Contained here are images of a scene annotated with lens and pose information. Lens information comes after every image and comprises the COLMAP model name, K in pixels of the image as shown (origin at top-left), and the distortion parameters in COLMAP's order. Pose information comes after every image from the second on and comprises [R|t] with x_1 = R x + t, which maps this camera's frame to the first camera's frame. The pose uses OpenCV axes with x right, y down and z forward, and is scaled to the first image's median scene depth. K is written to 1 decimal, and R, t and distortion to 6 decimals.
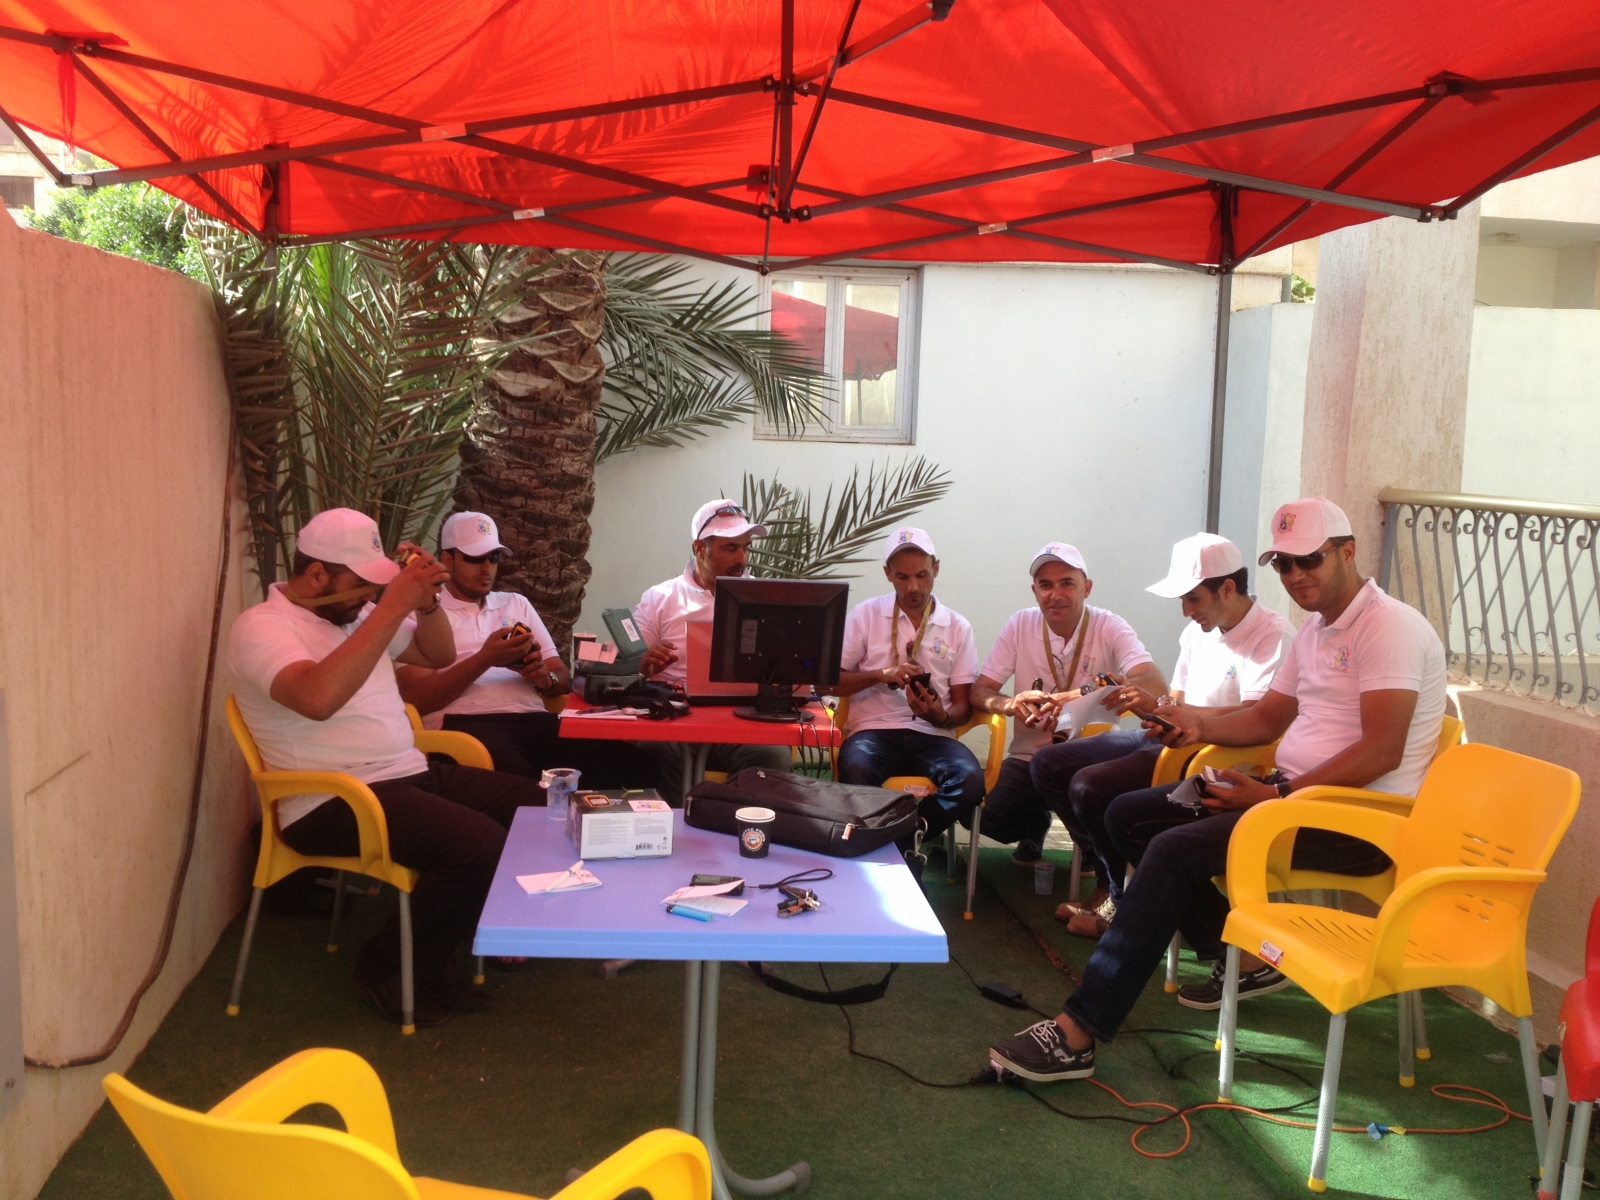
lens RADIAL K [[1576.5, 0, 806.7], [0, 1576.5, 640.2], [0, 0, 1]] dist [0.168295, -0.414003]
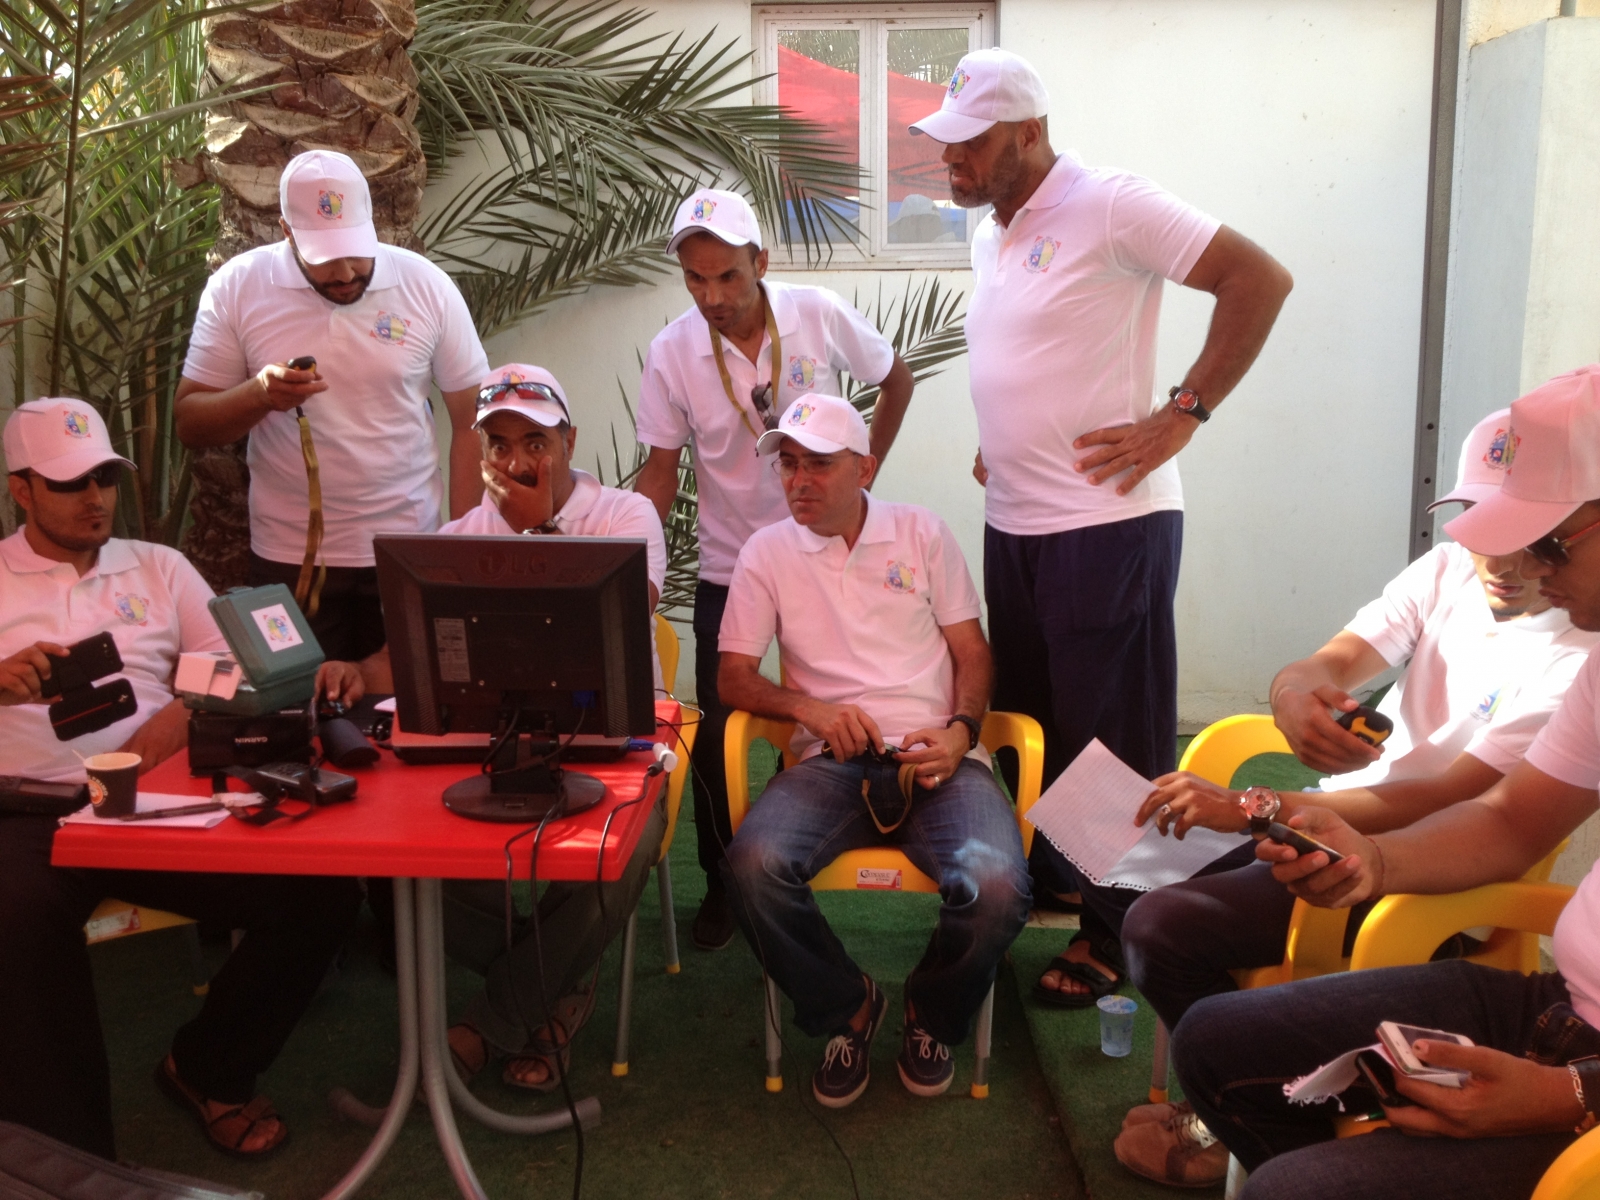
lens RADIAL K [[1577.1, 0, 809.1], [0, 1577.1, 629.4], [0, 0, 1]] dist [0.166926, -0.407166]
pose [[0.990596, -0.009941, -0.136459, 0.113148], [0.021610, 0.996206, 0.084300, -0.037917], [0.135103, -0.086456, 0.987052, 0.404285]]
